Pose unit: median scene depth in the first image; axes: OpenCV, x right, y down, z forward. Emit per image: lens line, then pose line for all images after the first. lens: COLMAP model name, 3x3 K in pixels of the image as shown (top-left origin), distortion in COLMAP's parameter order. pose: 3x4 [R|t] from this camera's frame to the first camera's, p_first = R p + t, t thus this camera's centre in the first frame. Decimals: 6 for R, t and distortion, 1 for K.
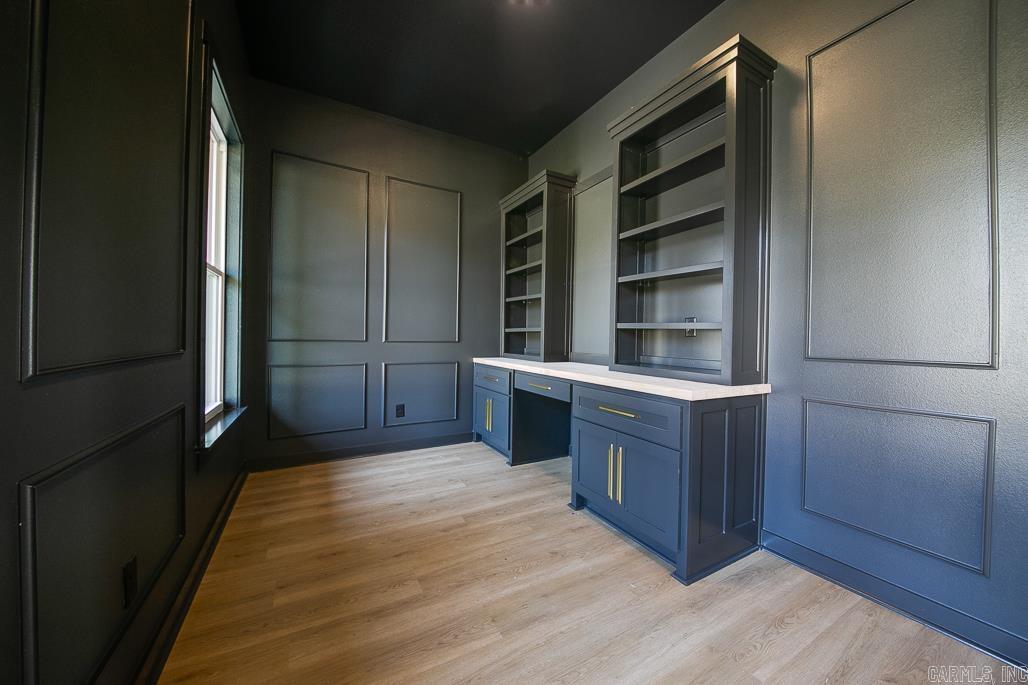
lens RADIAL K [[361.0, 0, 517.3], [0, 361.0, 335.1], [0, 0, 1]] dist [0.004076, -0.009538]
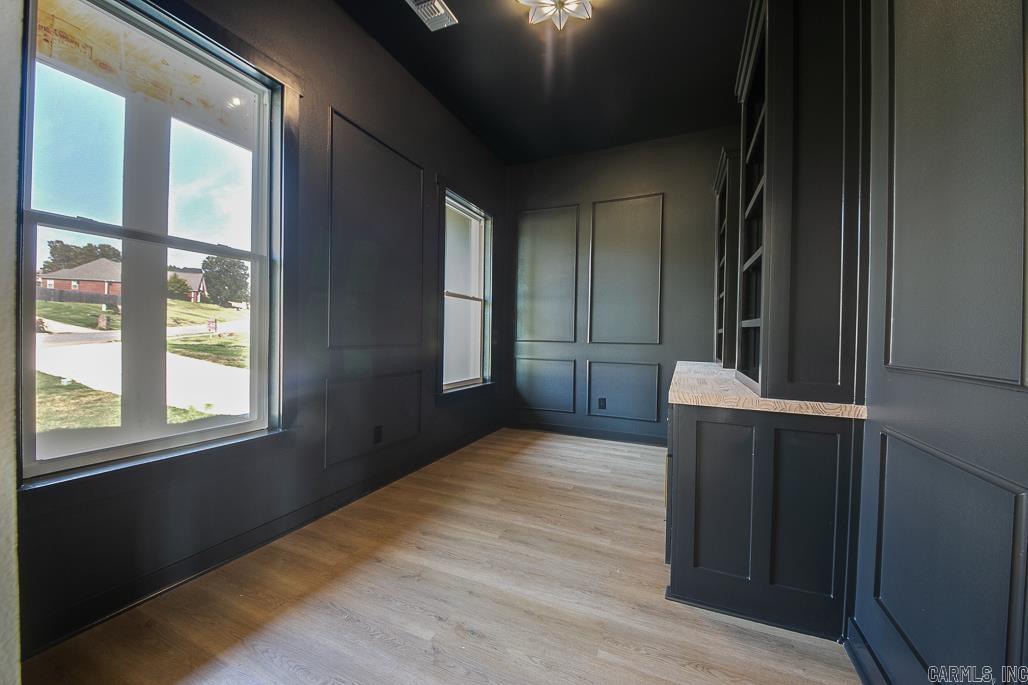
lens RADIAL K [[393.7, 0, 516.9], [0, 393.7, 341.3], [0, 0, 1]] dist [-0.014873, -0.000527]
pose [[0.605223, 0.007834, -0.796017, 0.764956], [-0.009134, 0.999954, 0.002896, 0.017891], [0.796003, 0.005518, 0.605267, 0.052452]]
